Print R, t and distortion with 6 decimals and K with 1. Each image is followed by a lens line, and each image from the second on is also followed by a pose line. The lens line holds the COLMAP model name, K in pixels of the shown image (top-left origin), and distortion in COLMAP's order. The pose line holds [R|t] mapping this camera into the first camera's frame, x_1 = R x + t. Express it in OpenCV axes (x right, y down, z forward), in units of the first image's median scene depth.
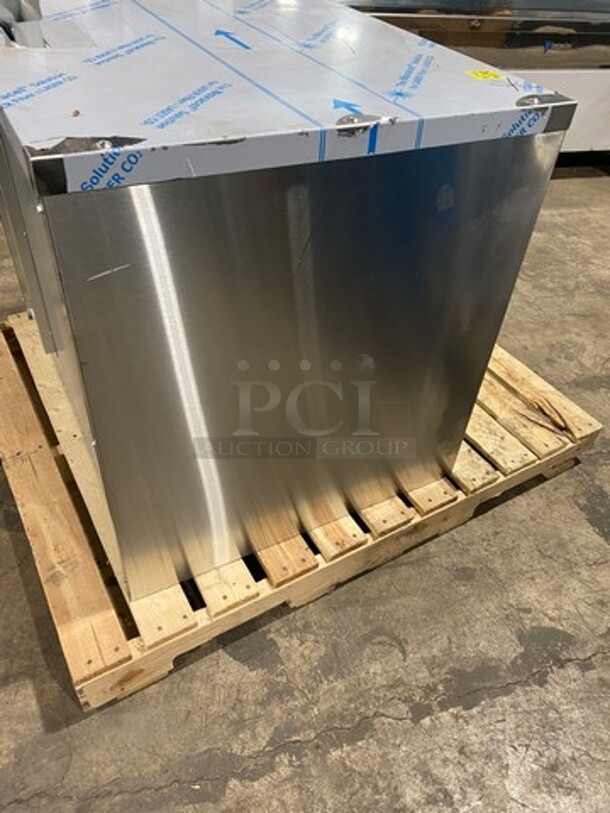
lens RADIAL K [[619.3, 0, 305.0], [0, 619.3, 406.5], [0, 0, 1]] dist [0.005348, -0.001804]
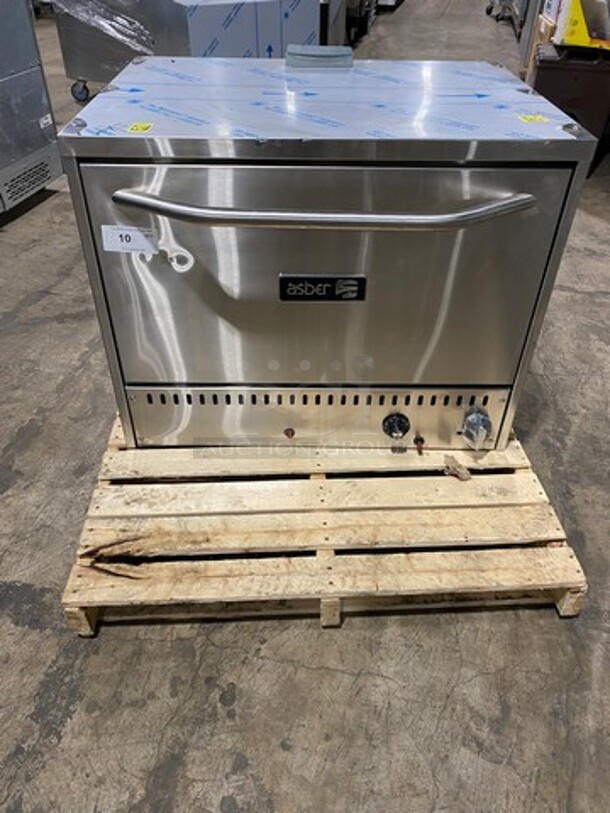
lens RADIAL K [[619.3, 0, 305.0], [0, 619.3, 406.5], [0, 0, 1]] dist [0.005348, -0.001804]
pose [[-0.463518, 0.494710, -0.735128, 0.923906], [-0.627307, 0.402730, 0.666554, -0.929323], [0.625809, 0.770111, 0.123662, 1.041210]]
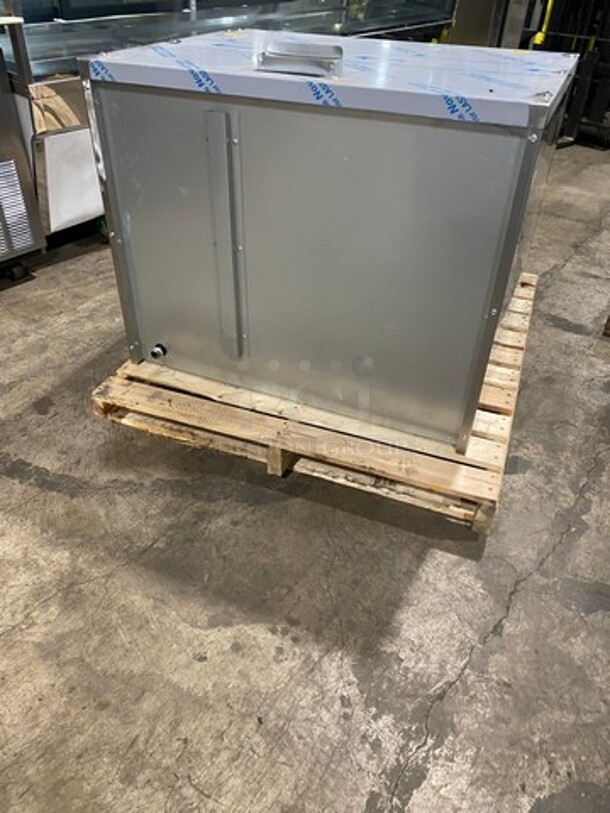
lens RADIAL K [[619.3, 0, 305.0], [0, 619.3, 406.5], [0, 0, 1]] dist [0.005348, -0.001804]
pose [[0.787927, -0.405831, 0.463111, -0.943980], [0.435296, 0.899047, 0.047244, -0.001227], [-0.435531, 0.164365, 0.885040, -0.062301]]
